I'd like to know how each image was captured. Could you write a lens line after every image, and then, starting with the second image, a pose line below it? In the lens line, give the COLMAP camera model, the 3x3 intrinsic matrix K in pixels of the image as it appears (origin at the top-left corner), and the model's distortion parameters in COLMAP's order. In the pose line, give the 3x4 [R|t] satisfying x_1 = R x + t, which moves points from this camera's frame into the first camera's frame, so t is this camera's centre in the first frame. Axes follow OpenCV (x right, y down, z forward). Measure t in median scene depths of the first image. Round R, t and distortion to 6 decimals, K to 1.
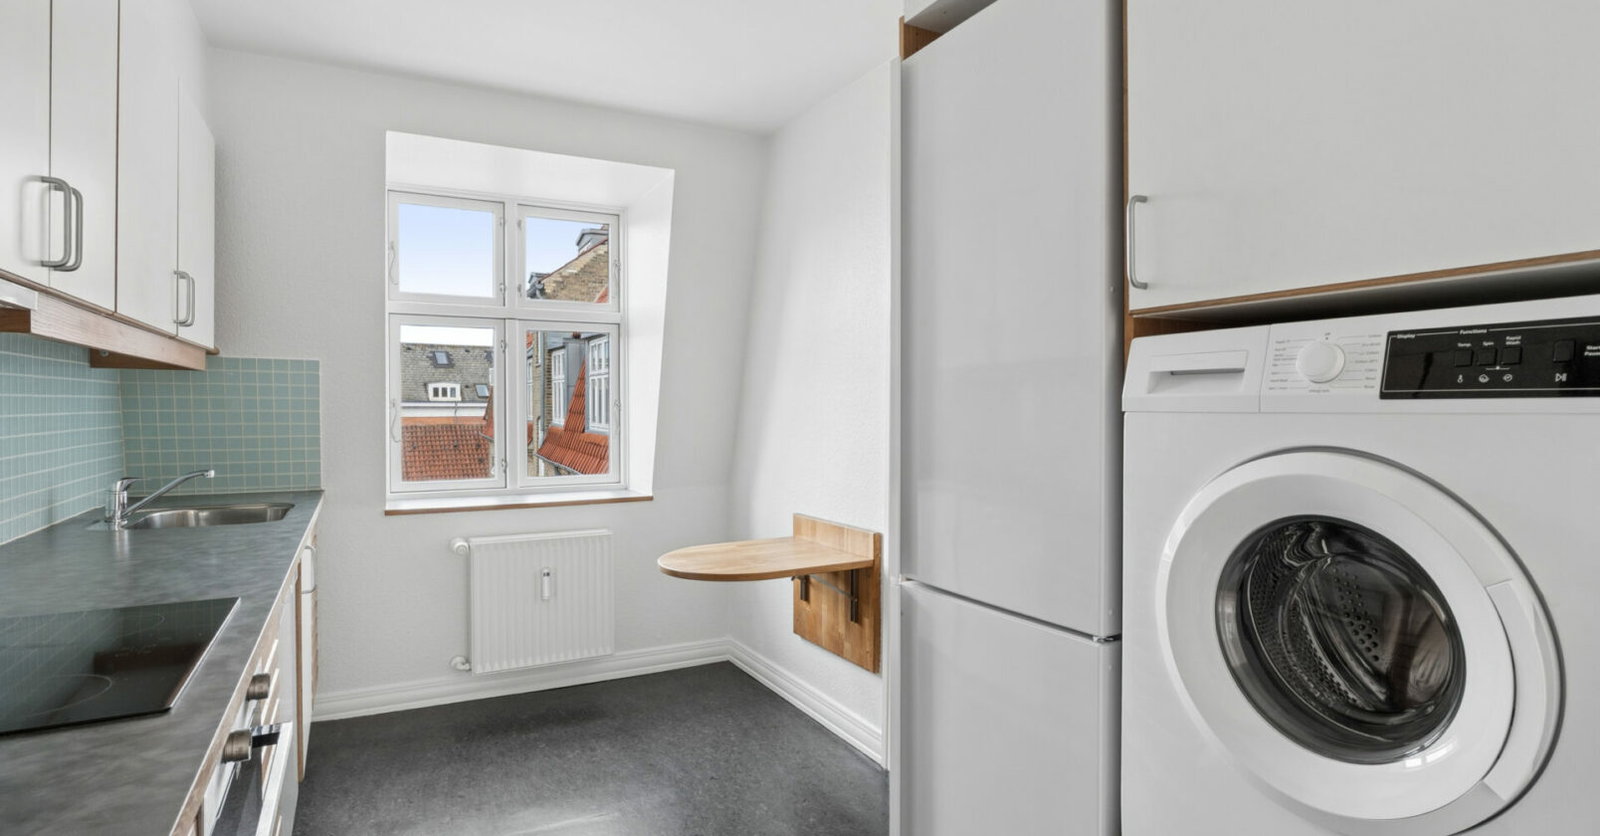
lens RADIAL K [[810.7, 0, 807.0], [0, 810.7, 426.7], [0, 0, 1]] dist [0.001295, -0.000168]
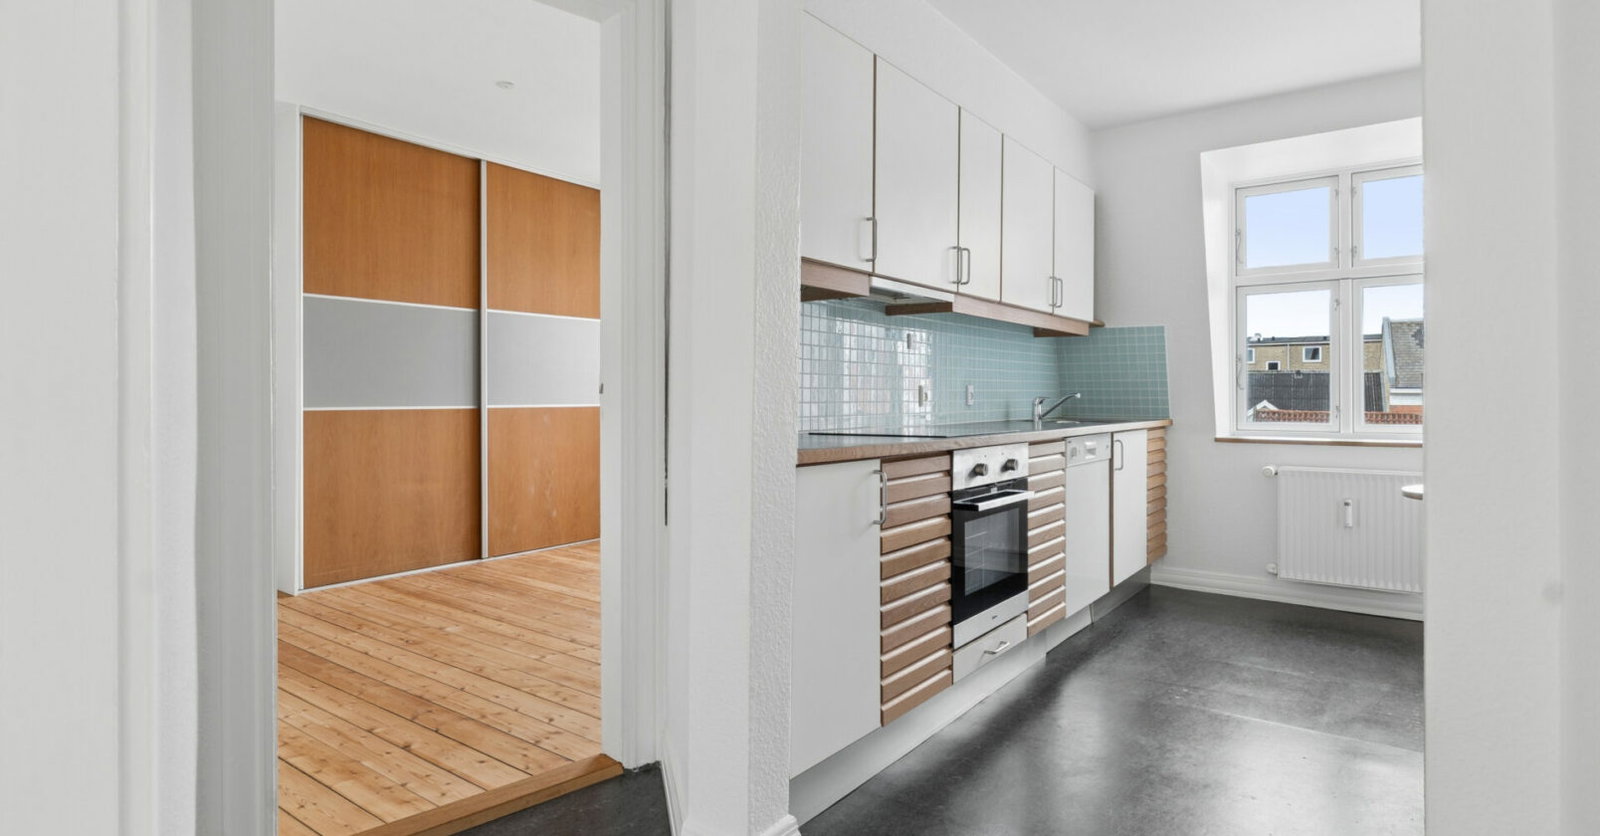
lens RADIAL K [[834.3, 0, 807.1], [0, 834.3, 409.1], [0, 0, 1]] dist [-0.021678, -0.000304]
pose [[0.405059, 0.004486, -0.914279, 0.540773], [-0.016949, 0.999853, -0.002603, 0.089403], [0.914133, 0.016550, 0.405076, -0.179189]]
